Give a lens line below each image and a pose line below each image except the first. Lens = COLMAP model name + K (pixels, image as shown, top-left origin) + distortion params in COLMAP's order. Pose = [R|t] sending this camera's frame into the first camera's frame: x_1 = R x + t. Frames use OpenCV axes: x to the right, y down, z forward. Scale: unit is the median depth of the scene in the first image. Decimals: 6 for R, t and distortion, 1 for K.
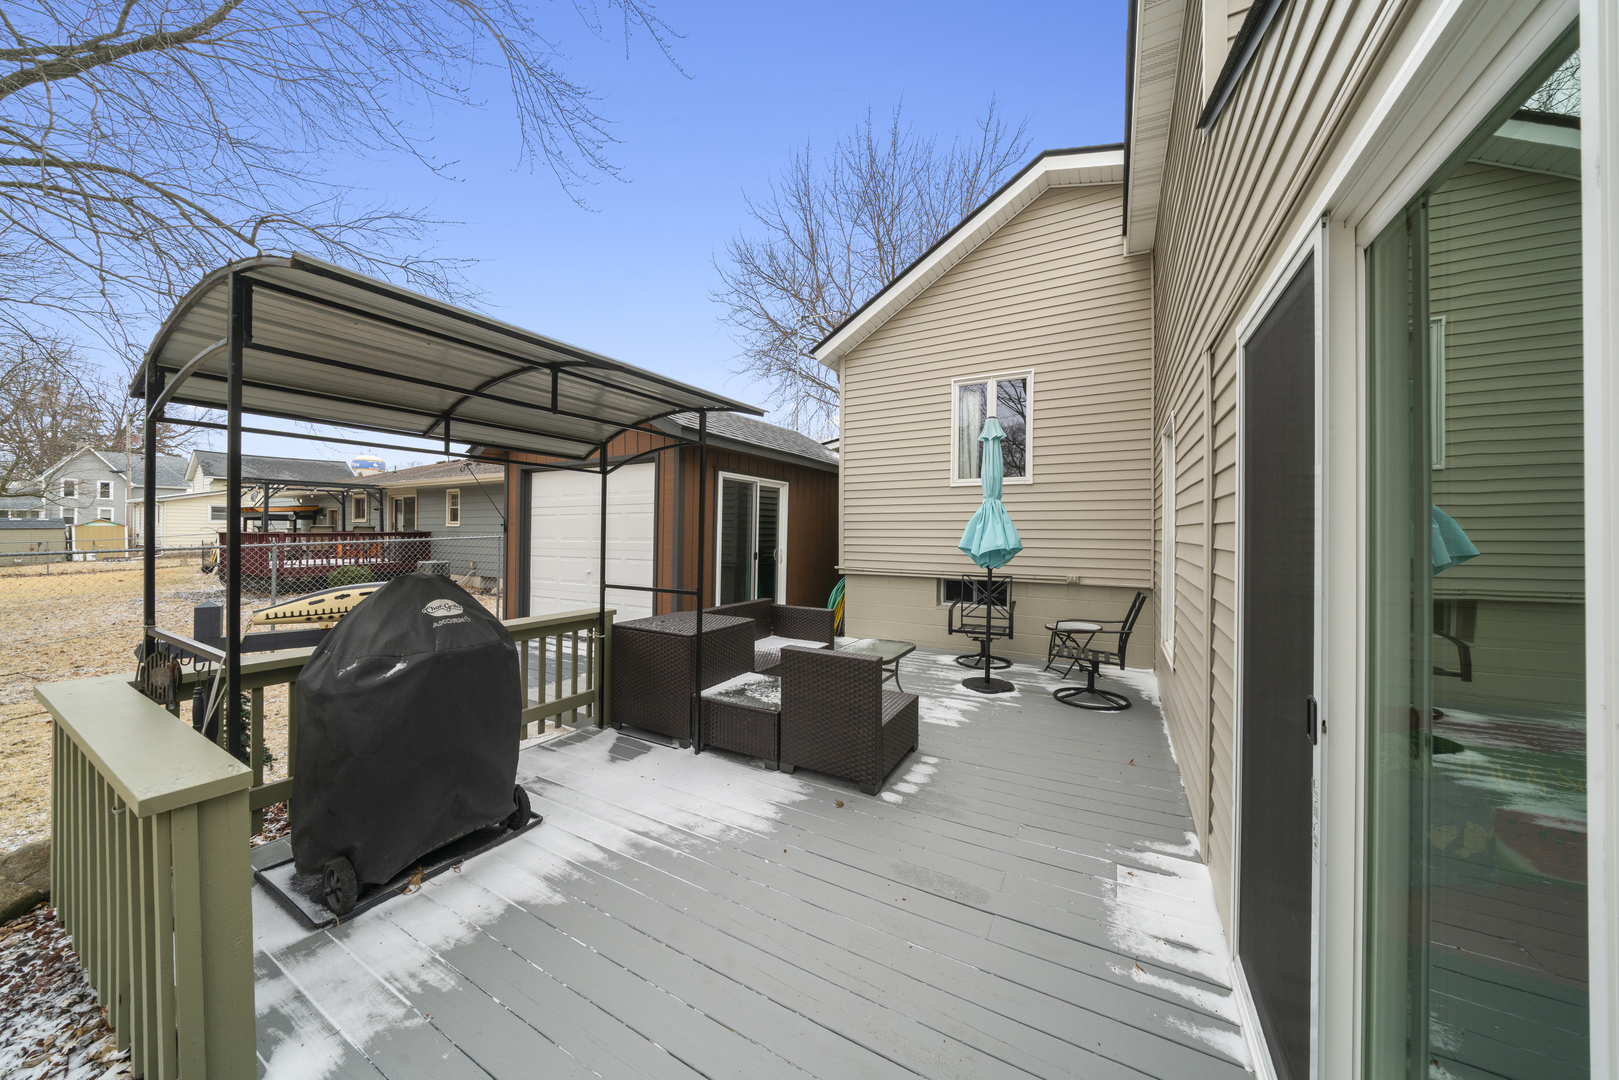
lens RADIAL K [[570.4, 0, 809.5], [0, 570.4, 540.0], [0, 0, 1]] dist [0.000458, 0.000013]
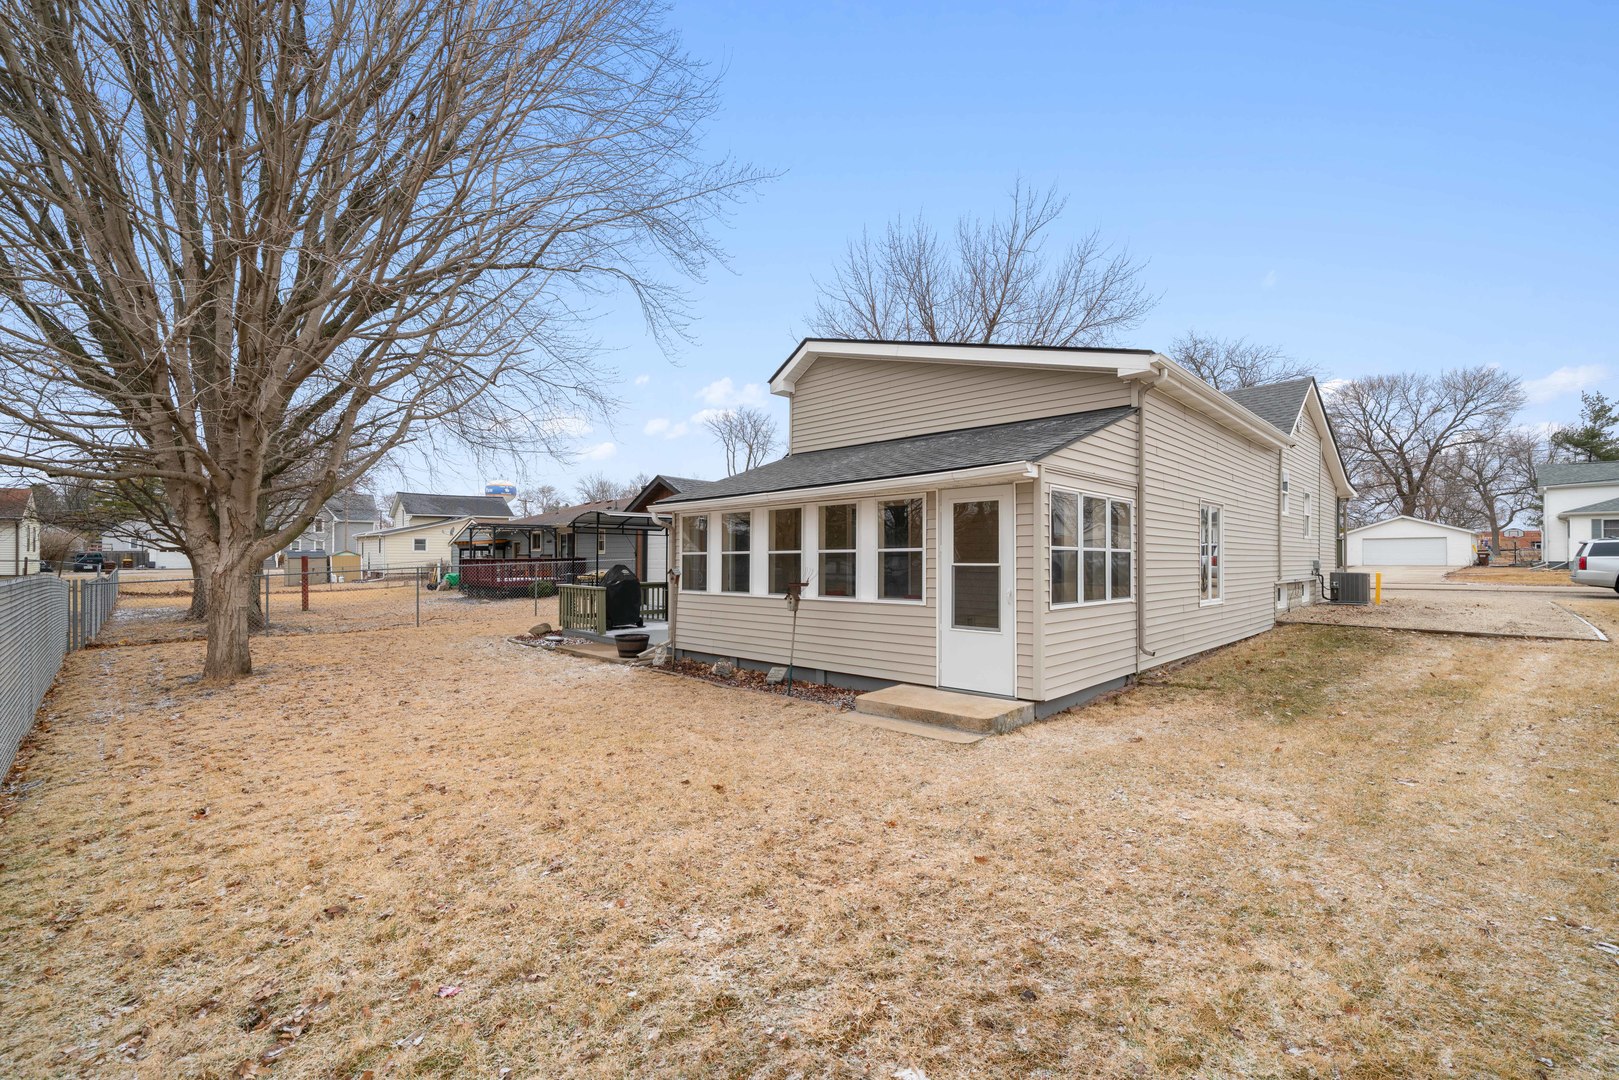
lens RADIAL K [[710.3, 0, 809.5], [0, 710.3, 540.0], [0, 0, 1]] dist [-0.000751, -0.000028]
pose [[0.970113, -0.012226, -0.242344, 0.774048], [0.002131, 0.999121, -0.041875, 0.044567], [0.242643, 0.040107, 0.969286, -1.499403]]
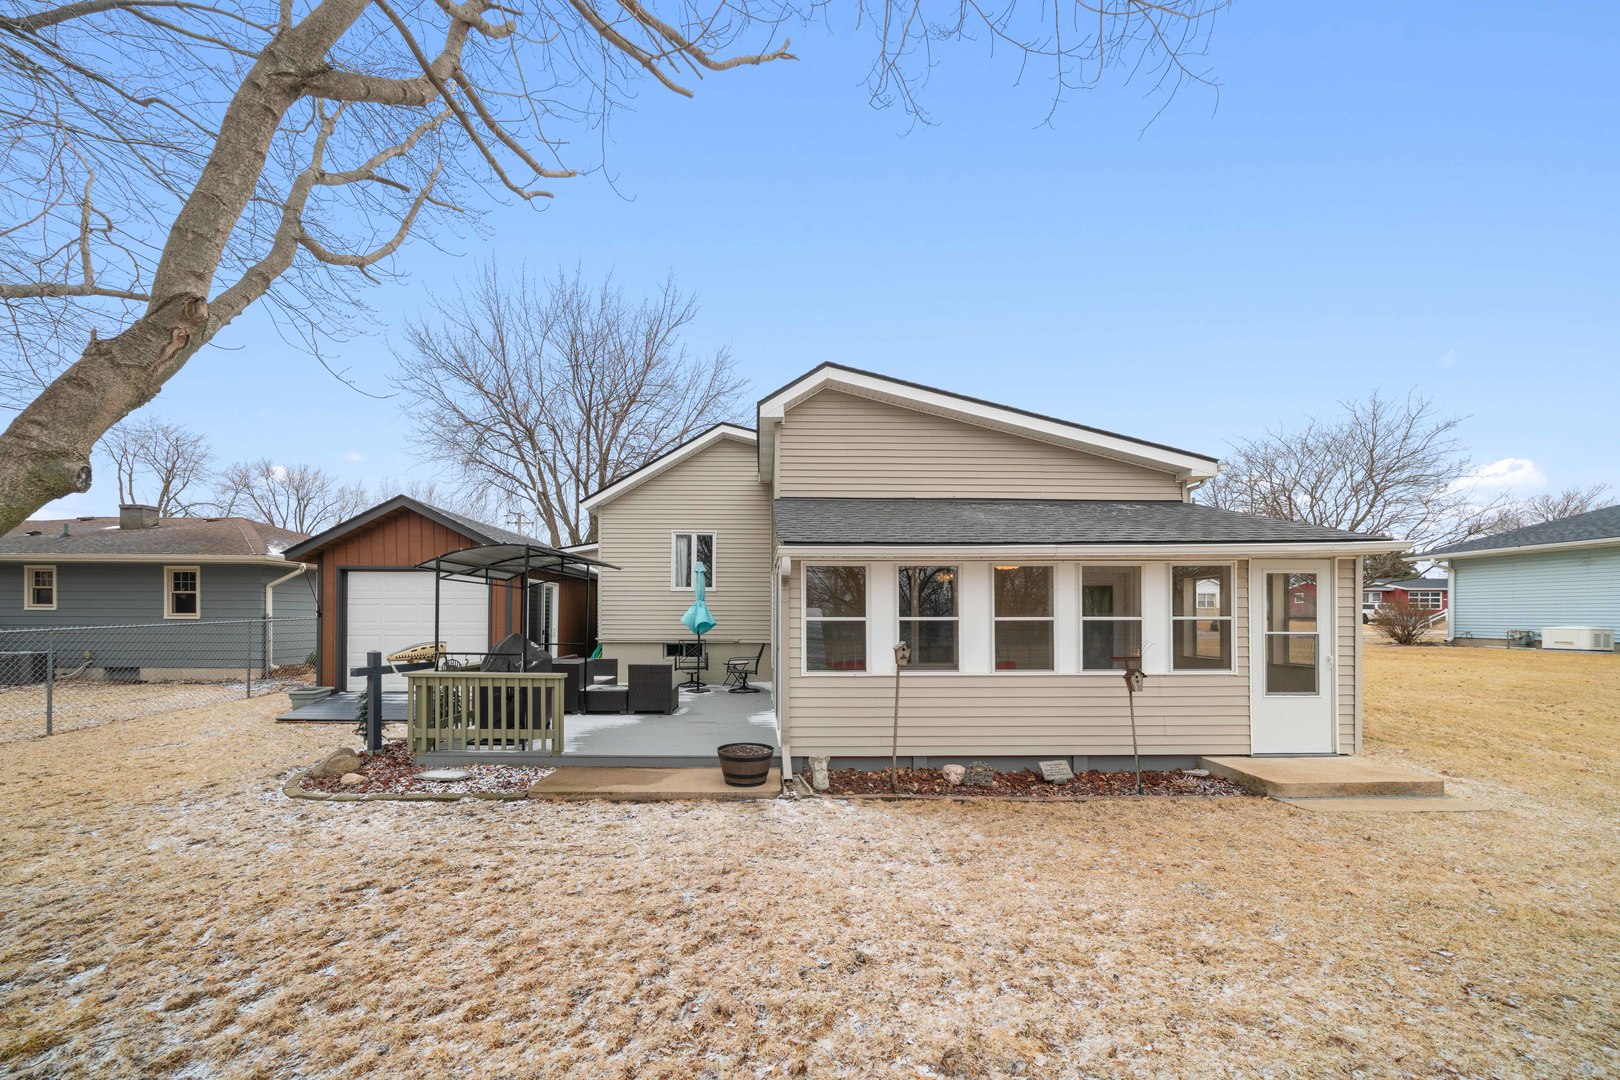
lens RADIAL K [[593.2, 0, 806.3], [0, 593.2, 607.6], [0, 0, 1]] dist [0.012185, -0.000002]
pose [[0.846567, 0.008218, 0.532218, -0.386462], [0.010540, 0.999426, -0.032196, 0.020219], [-0.532177, 0.032865, 0.845995, -0.792095]]
